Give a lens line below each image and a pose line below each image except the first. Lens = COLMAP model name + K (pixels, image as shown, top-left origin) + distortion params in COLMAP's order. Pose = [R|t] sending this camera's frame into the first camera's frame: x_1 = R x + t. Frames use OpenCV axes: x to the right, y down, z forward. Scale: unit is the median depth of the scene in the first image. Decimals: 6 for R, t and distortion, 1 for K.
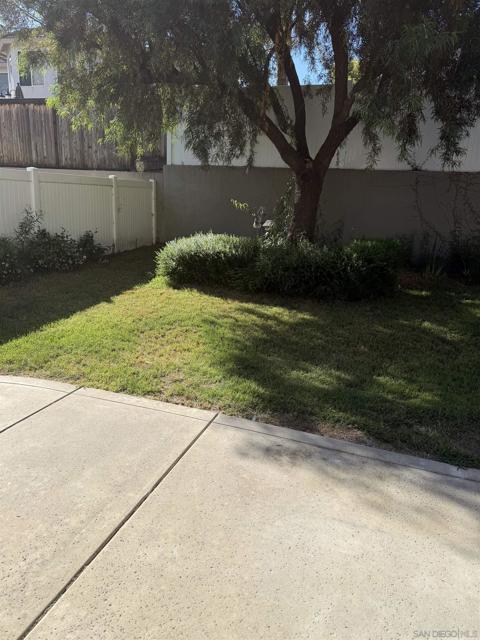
lens RADIAL K [[452.5, 0, 240.0], [0, 452.5, 320.0], [0, 0, 1]] dist [0.122326, -0.174404]
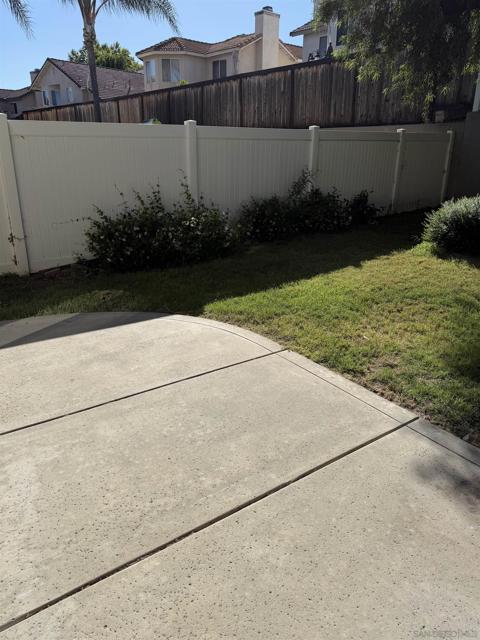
lens RADIAL K [[452.6, 0, 237.8], [0, 452.6, 318.4], [0, 0, 1]] dist [0.096120, -0.144789]
pose [[0.802827, 0.163481, -0.573362, 0.089018], [-0.119300, 0.986272, 0.114167, -0.014076], [0.584155, -0.023254, 0.811309, 0.109420]]
